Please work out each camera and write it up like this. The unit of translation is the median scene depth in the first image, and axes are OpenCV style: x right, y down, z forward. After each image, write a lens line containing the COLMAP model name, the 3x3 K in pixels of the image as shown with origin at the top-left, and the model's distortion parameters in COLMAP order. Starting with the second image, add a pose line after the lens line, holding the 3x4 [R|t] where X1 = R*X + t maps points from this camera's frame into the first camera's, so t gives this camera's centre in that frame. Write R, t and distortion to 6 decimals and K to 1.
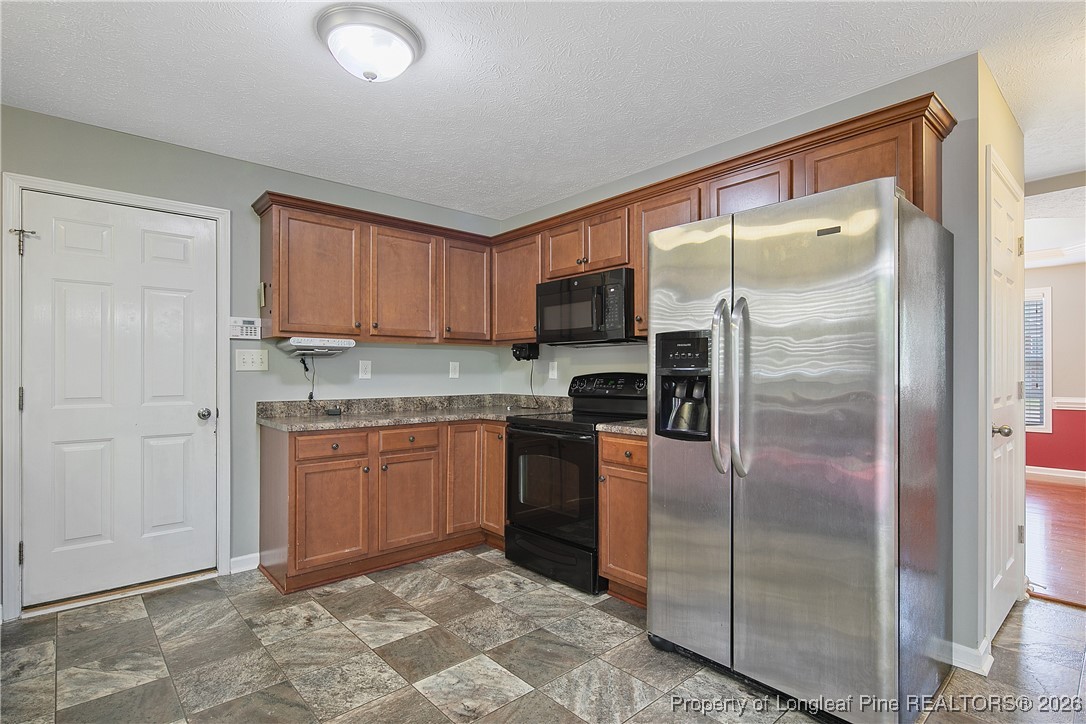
lens RADIAL K [[537.0, 0, 543.4], [0, 537.0, 375.4], [0, 0, 1]] dist [-0.000931, 0.000072]
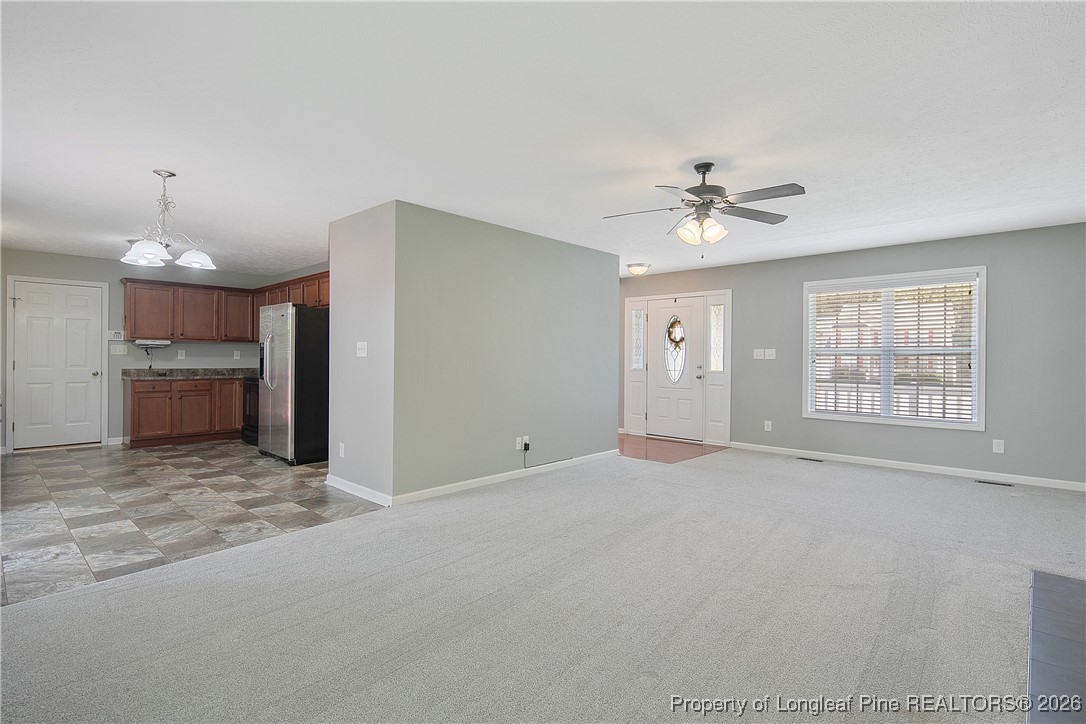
lens RADIAL K [[526.4, 0, 543.0], [0, 526.4, 362.0], [0, 0, 1]] dist [-0.001343, -0.000444]
pose [[0.996298, 0.006526, 0.085717, 1.003096], [-0.006743, 0.999975, 0.002238, 0.004740], [-0.085701, -0.002807, 0.996317, -1.298396]]
